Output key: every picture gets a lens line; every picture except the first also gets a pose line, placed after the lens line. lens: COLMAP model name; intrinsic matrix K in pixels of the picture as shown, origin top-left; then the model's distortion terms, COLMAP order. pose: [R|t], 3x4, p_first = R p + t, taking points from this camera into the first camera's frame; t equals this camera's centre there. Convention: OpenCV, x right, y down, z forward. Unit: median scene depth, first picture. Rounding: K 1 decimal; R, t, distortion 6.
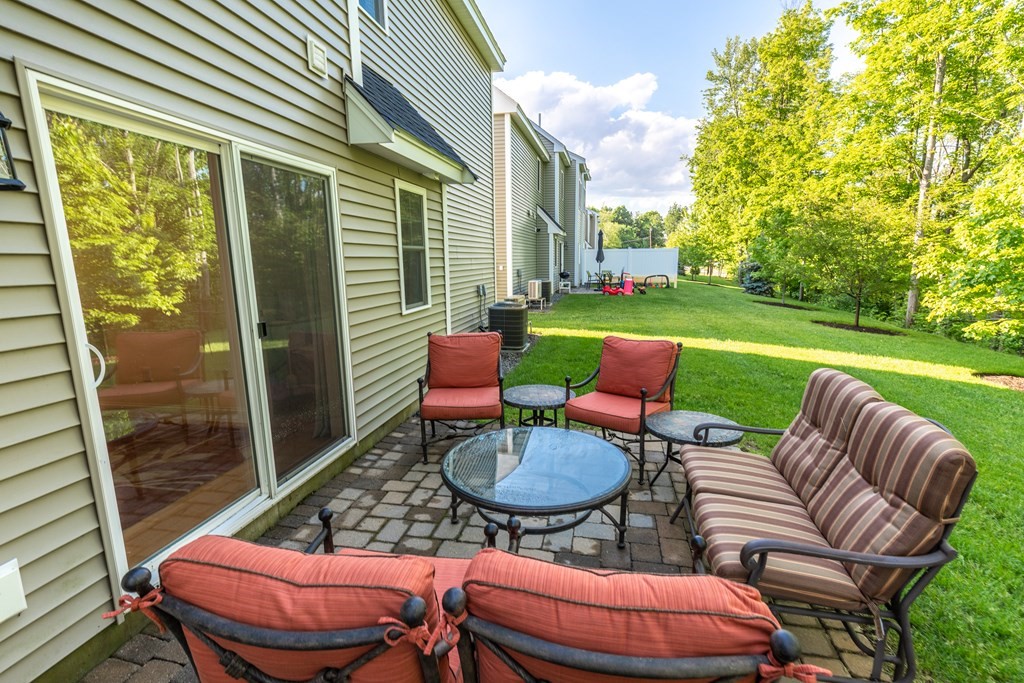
lens RADIAL K [[485.7, 0, 512.2], [0, 485.7, 340.3], [0, 0, 1]] dist [0.007046, -0.000812]
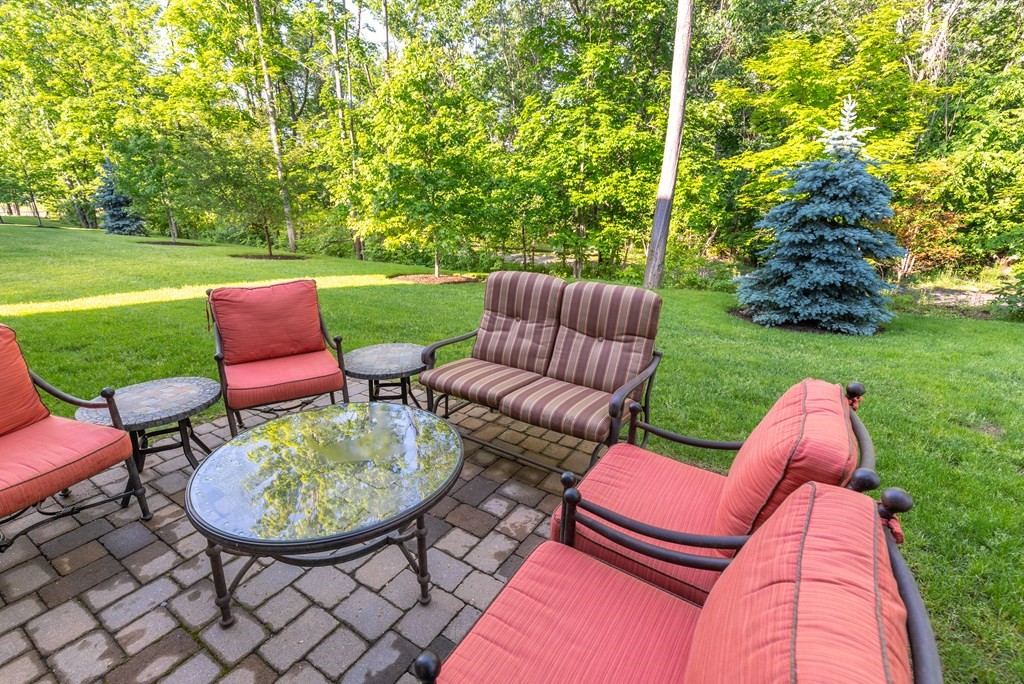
lens RADIAL K [[485.7, 0, 512.5], [0, 485.7, 345.7], [0, 0, 1]] dist [0.007046, -0.000812]
pose [[0.373826, -0.282324, 0.883486, -0.315696], [0.157777, 0.958020, 0.239382, -0.034267], [-0.913981, 0.049906, 0.402677, 0.309534]]
